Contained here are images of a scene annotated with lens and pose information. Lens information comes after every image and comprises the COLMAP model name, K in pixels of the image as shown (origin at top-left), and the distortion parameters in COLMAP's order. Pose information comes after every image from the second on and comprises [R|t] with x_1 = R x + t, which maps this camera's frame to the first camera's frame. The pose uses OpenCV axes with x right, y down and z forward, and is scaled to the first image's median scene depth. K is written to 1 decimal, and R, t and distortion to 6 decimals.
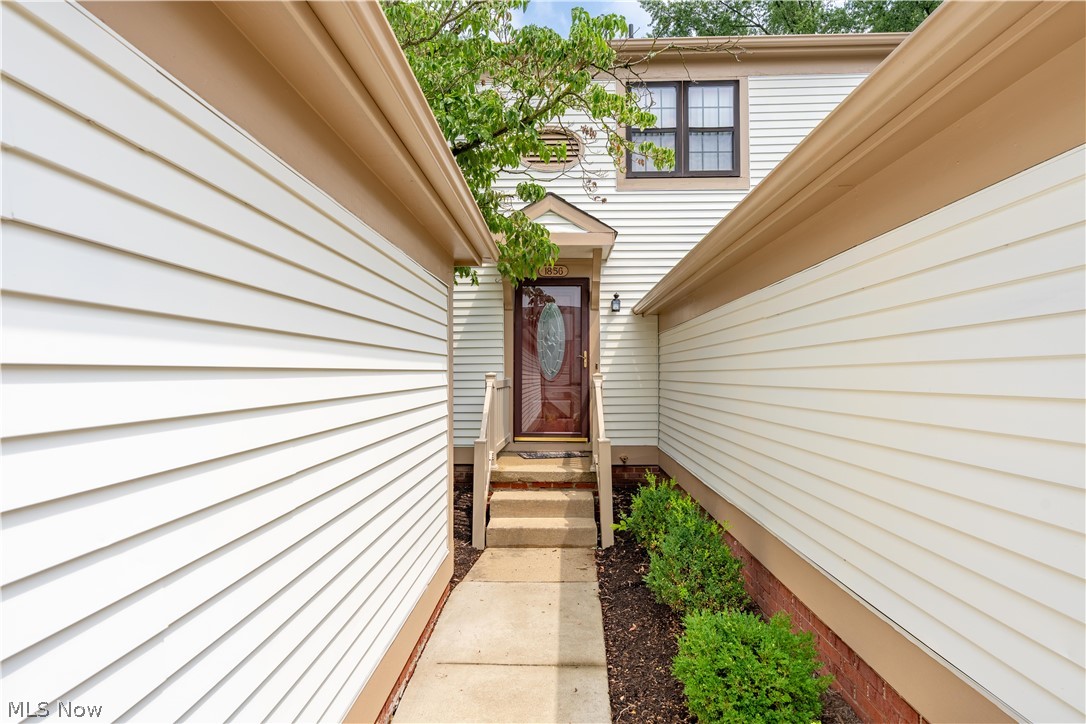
lens RADIAL K [[588.9, 0, 543.1], [0, 588.9, 364.4], [0, 0, 1]] dist [-0.001009, -0.000060]
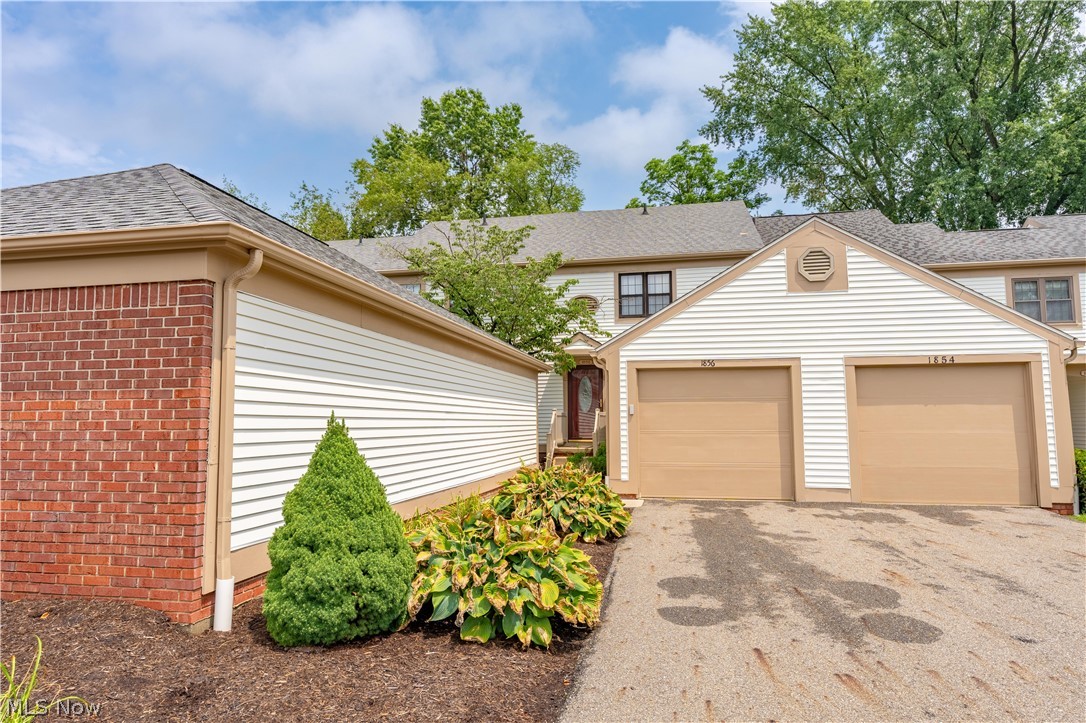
lens RADIAL K [[682.7, 0, 540.0], [0, 682.7, 361.9], [0, 0, 1]] dist [-0.002954, -0.001300]
pose [[0.986090, -0.019521, -0.165062, 0.264393], [0.007590, 0.997332, -0.072604, 0.019972], [0.166039, 0.070341, 0.983607, -1.479430]]
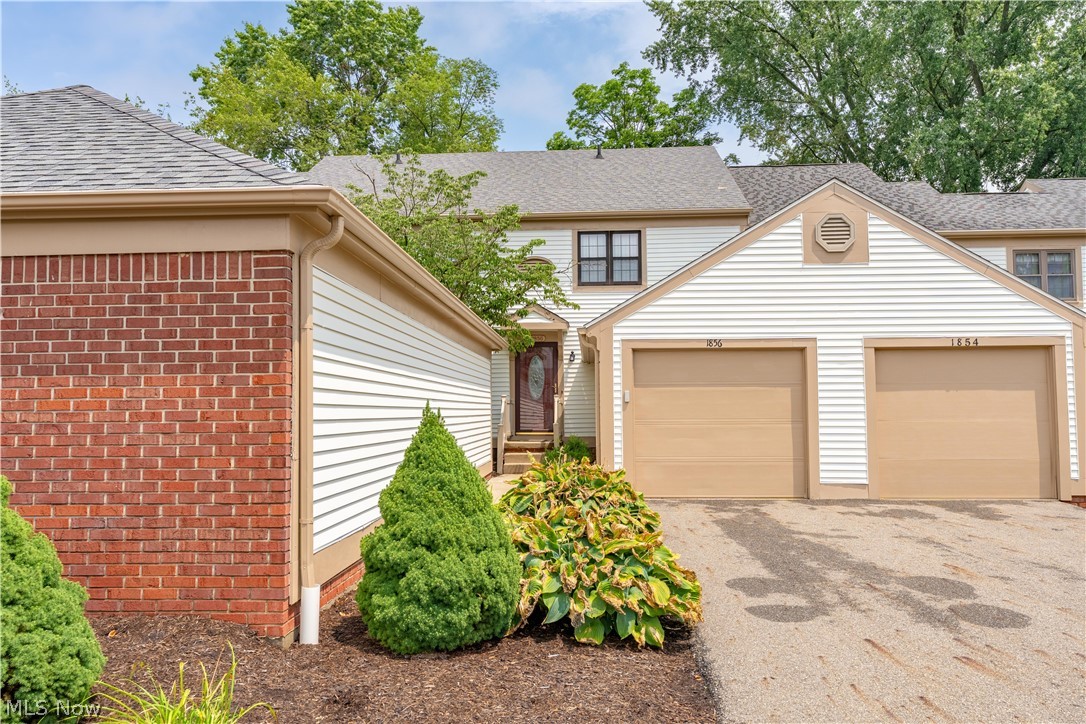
lens RADIAL K [[869.4, 0, 543.3], [0, 869.4, 361.5], [0, 0, 1]] dist [-0.005505, 0.000418]
pose [[0.999784, -0.008559, -0.018927, 0.084474], [0.007788, 0.999150, -0.040476, 0.016622], [0.019257, 0.040320, 0.999001, -1.608703]]
